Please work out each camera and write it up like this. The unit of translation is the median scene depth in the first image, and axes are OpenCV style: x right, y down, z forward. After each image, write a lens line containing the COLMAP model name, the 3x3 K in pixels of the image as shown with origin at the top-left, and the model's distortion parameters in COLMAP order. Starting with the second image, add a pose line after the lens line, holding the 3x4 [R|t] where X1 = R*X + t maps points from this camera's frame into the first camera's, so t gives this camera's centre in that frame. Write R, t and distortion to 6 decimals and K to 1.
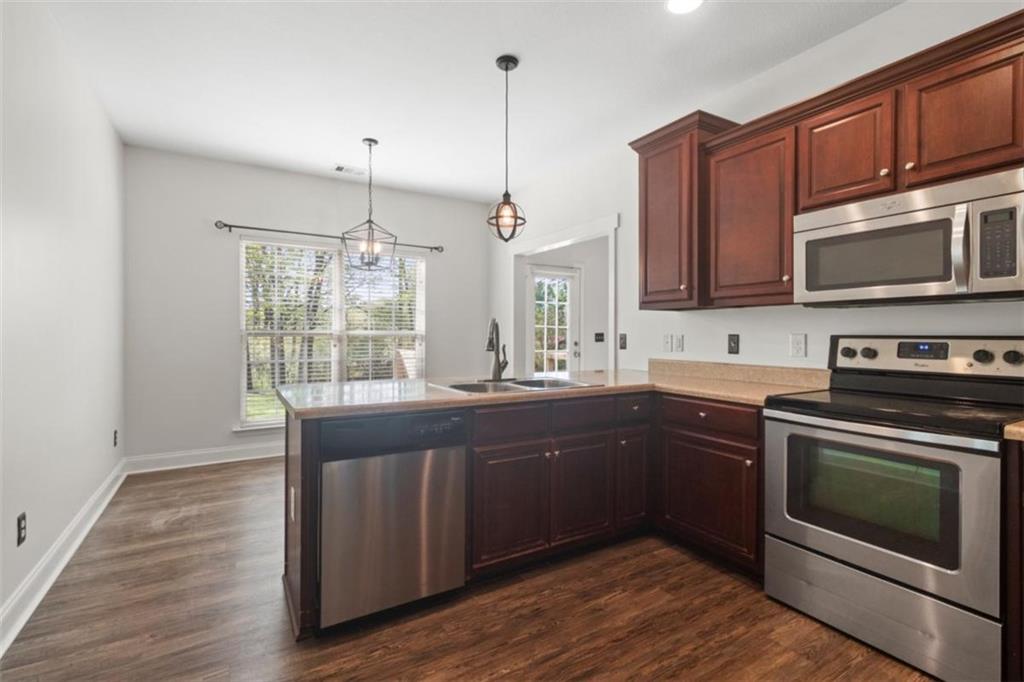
lens RADIAL K [[469.4, 0, 514.0], [0, 469.4, 334.6], [0, 0, 1]] dist [0.001792, 0.000395]
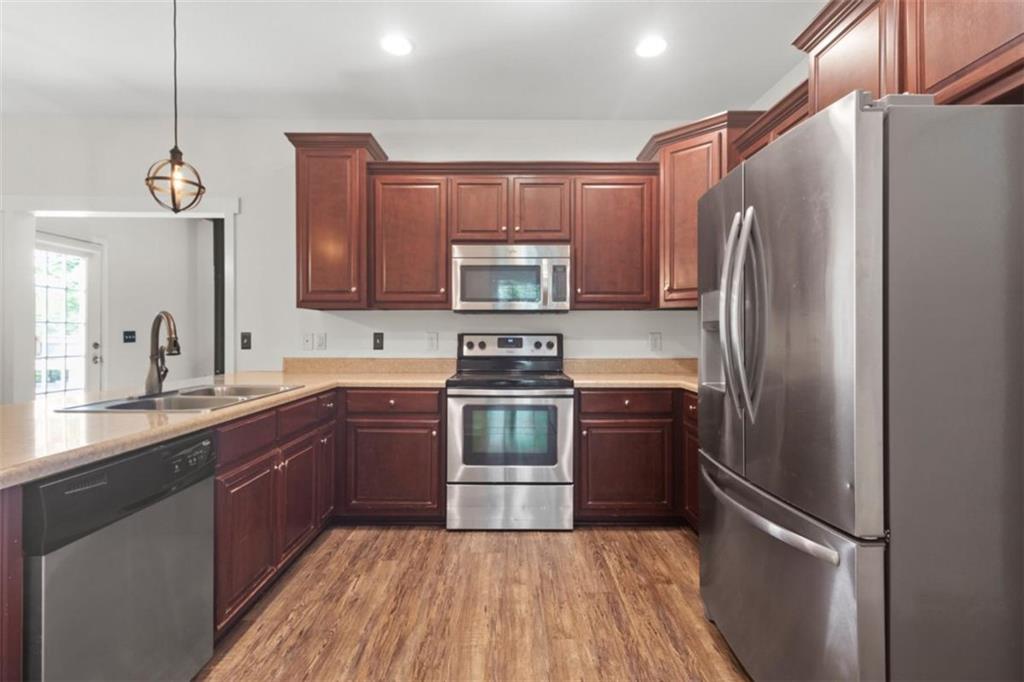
lens RADIAL K [[469.4, 0, 508.1], [0, 469.4, 334.1], [0, 0, 1]] dist [0.001792, 0.000395]
pose [[0.514202, -0.003359, 0.857663, -0.492395], [0.000686, 0.999994, 0.003505, -0.001364], [-0.857669, -0.001214, 0.514201, 0.170236]]
